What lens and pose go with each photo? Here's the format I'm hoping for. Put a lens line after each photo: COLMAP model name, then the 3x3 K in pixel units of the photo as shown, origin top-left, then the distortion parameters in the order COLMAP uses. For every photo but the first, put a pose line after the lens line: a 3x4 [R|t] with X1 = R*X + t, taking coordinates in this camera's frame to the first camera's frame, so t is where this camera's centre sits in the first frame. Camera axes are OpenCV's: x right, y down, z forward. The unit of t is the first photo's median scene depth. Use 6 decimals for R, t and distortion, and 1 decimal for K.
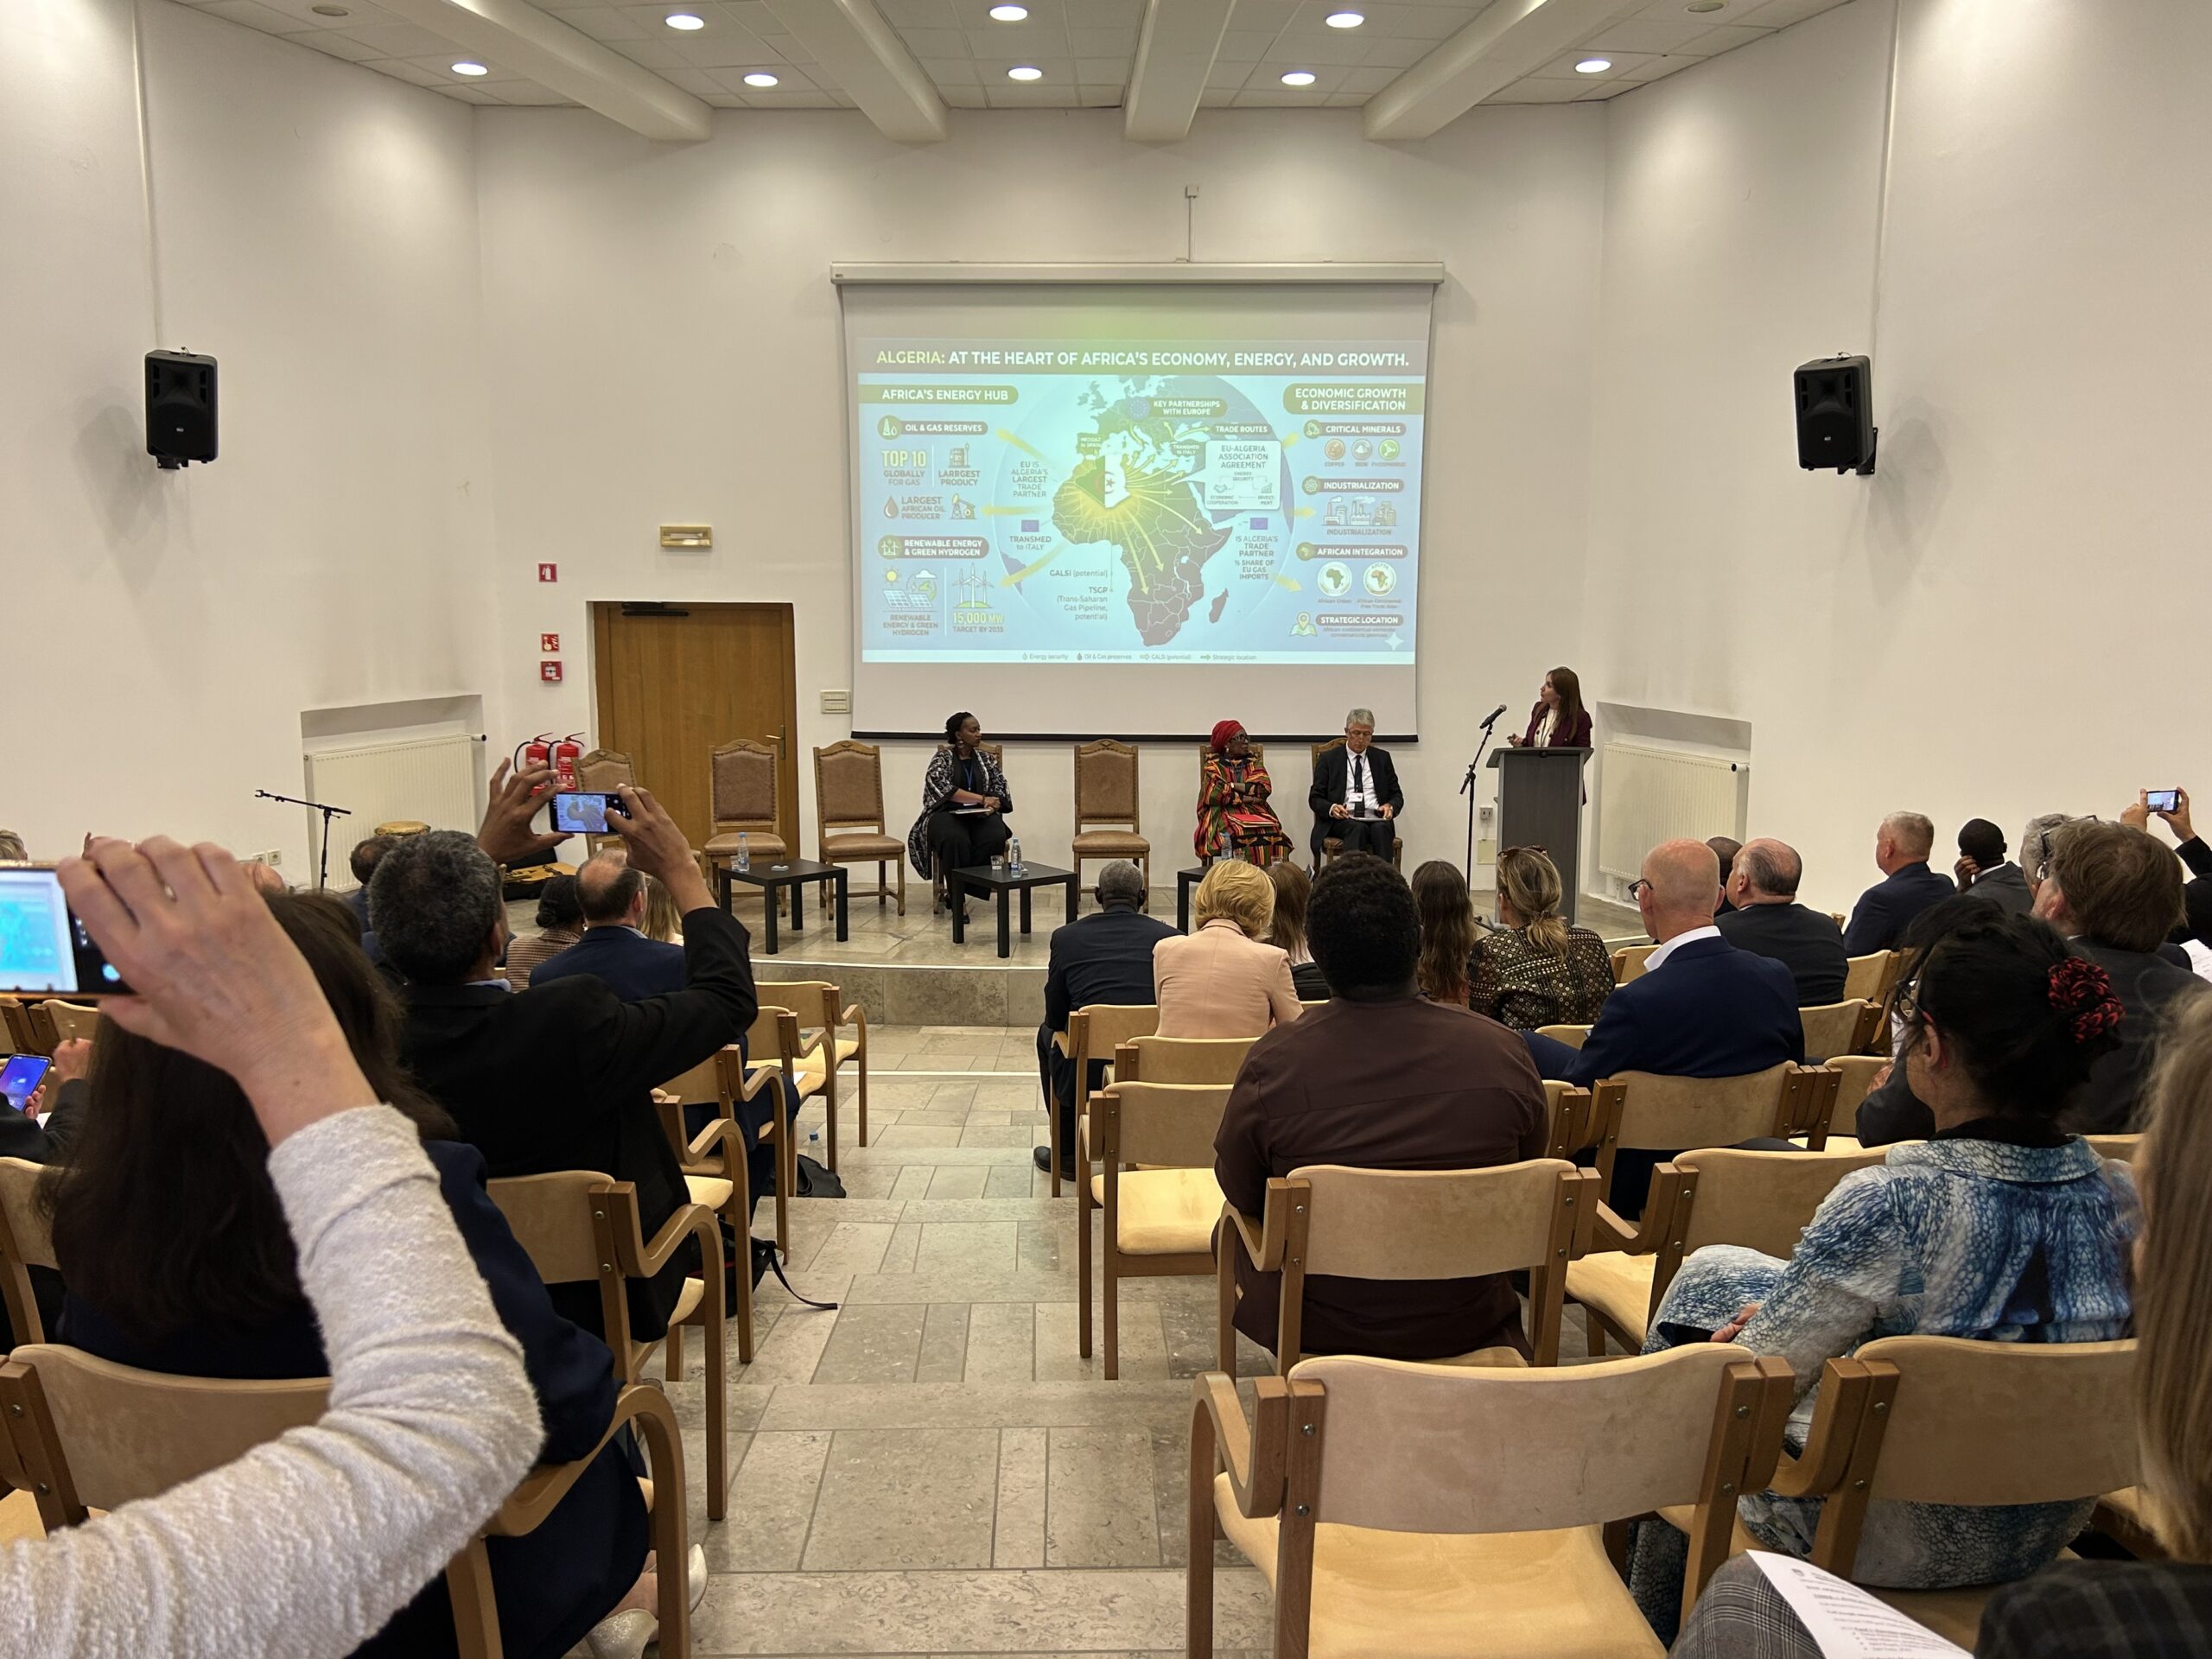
lens RADIAL K [[1782.2, 0, 1102.4], [0, 1782.2, 824.9], [0, 0, 1]] dist [0.065890, -0.018148]
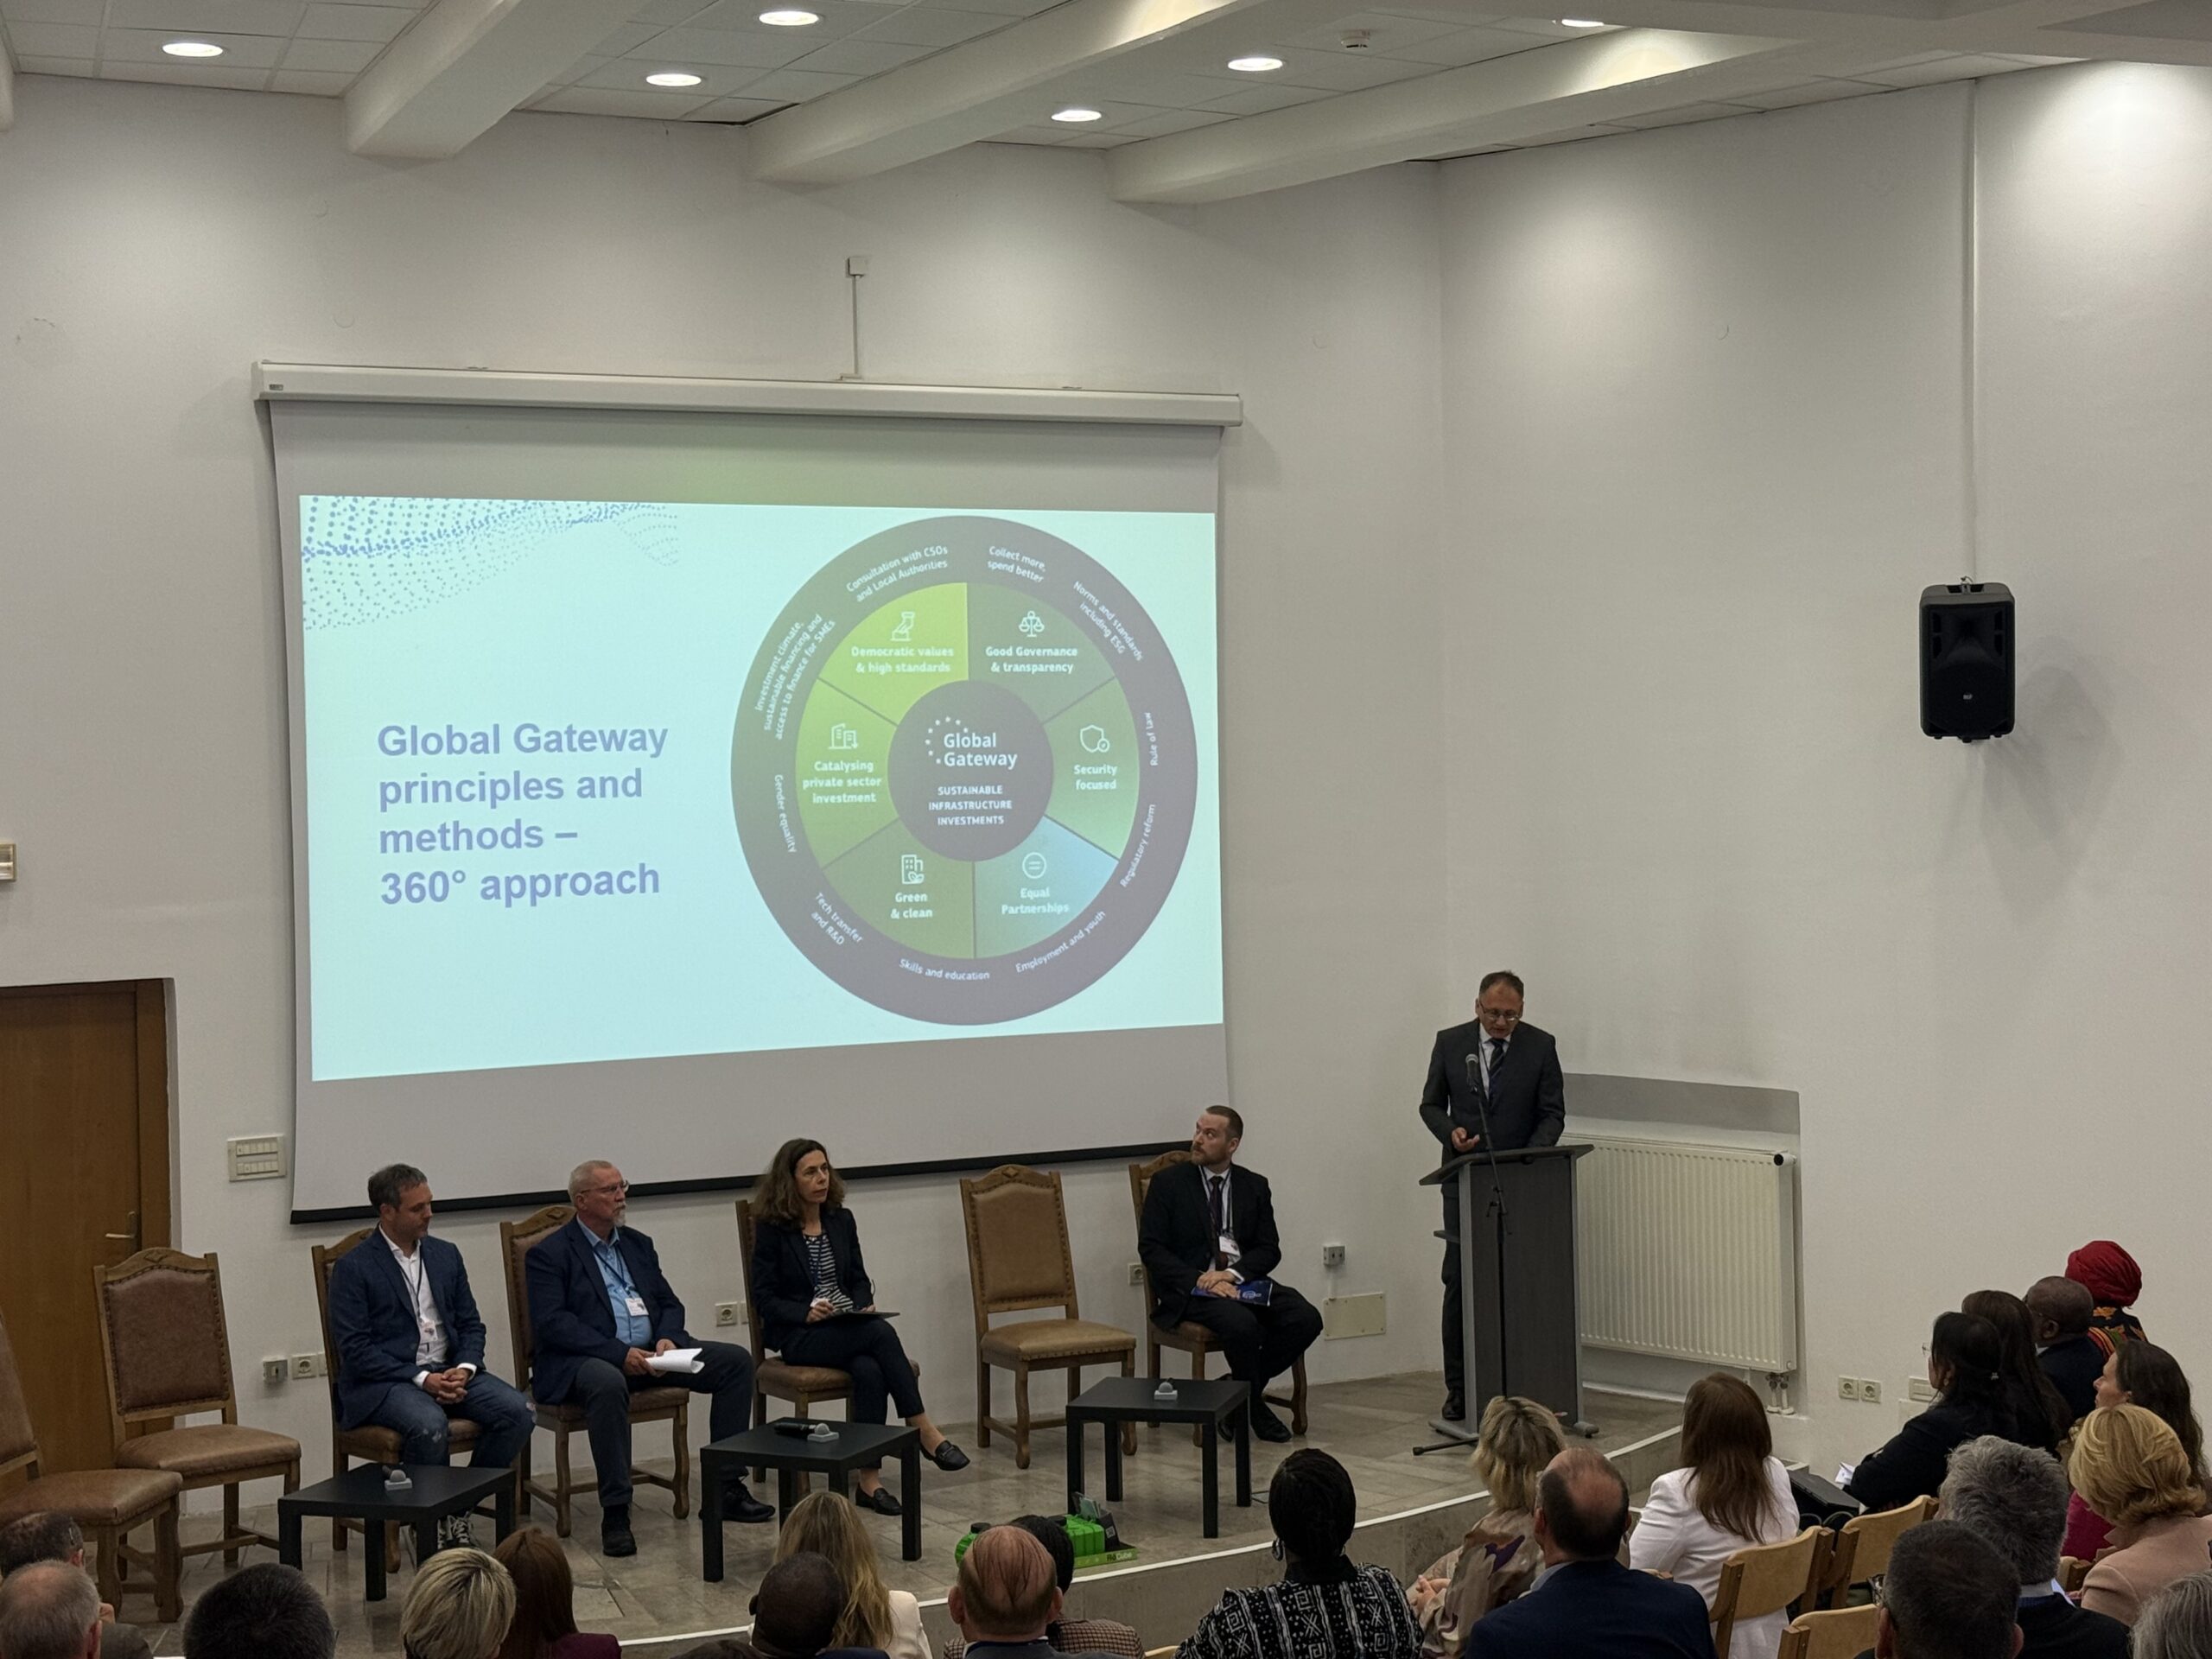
lens RADIAL K [[3497.4, 0, 1105.8], [0, 3497.4, 847.2], [0, 0, 1]] dist [0.105020, 0.000000]
pose [[0.885499, -0.036125, 0.463235, -0.436994], [0.088248, 0.991902, -0.091337, -0.046221], [-0.456184, 0.121758, 0.881516, -0.050316]]
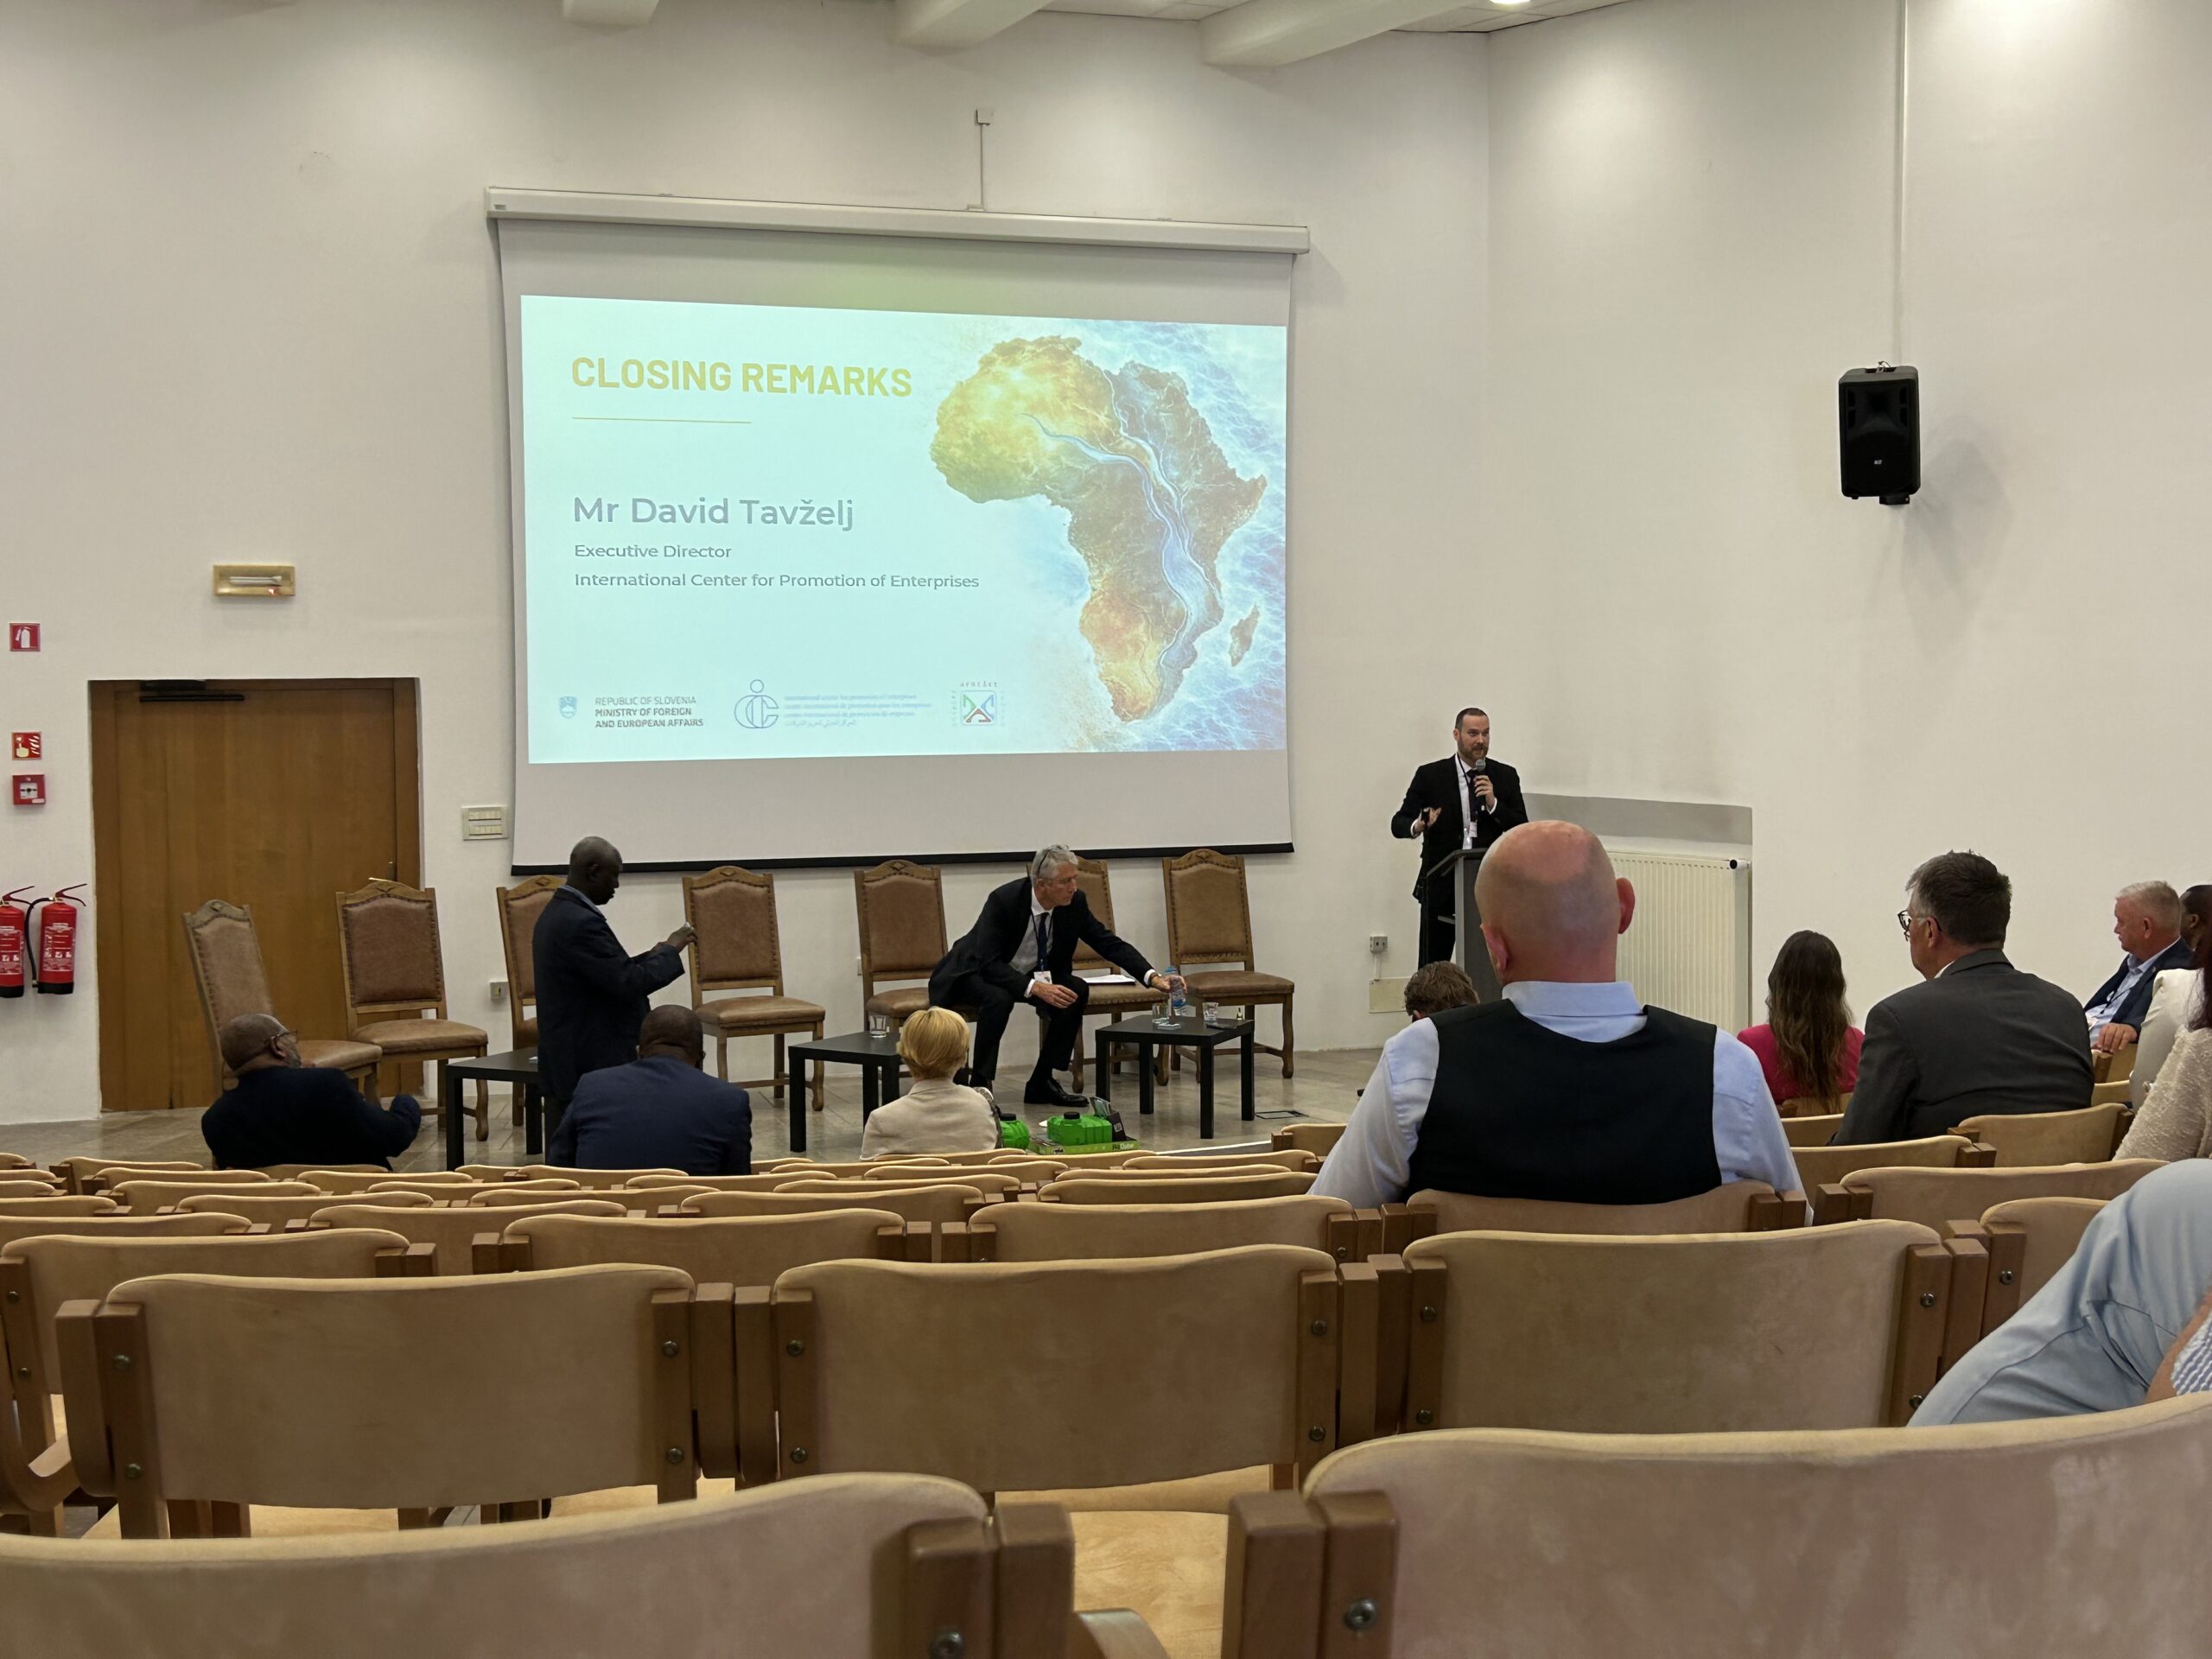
lens RADIAL K [[2869.0, 0, 1119.3], [0, 2869.0, 824.6], [0, 0, 1]] dist [0.069714, 0.000000]
pose [[0.939514, -0.030300, 0.341168, -0.316366], [0.057775, 0.995826, -0.070661, 0.023385], [-0.337602, 0.086098, 0.937343, -0.102275]]
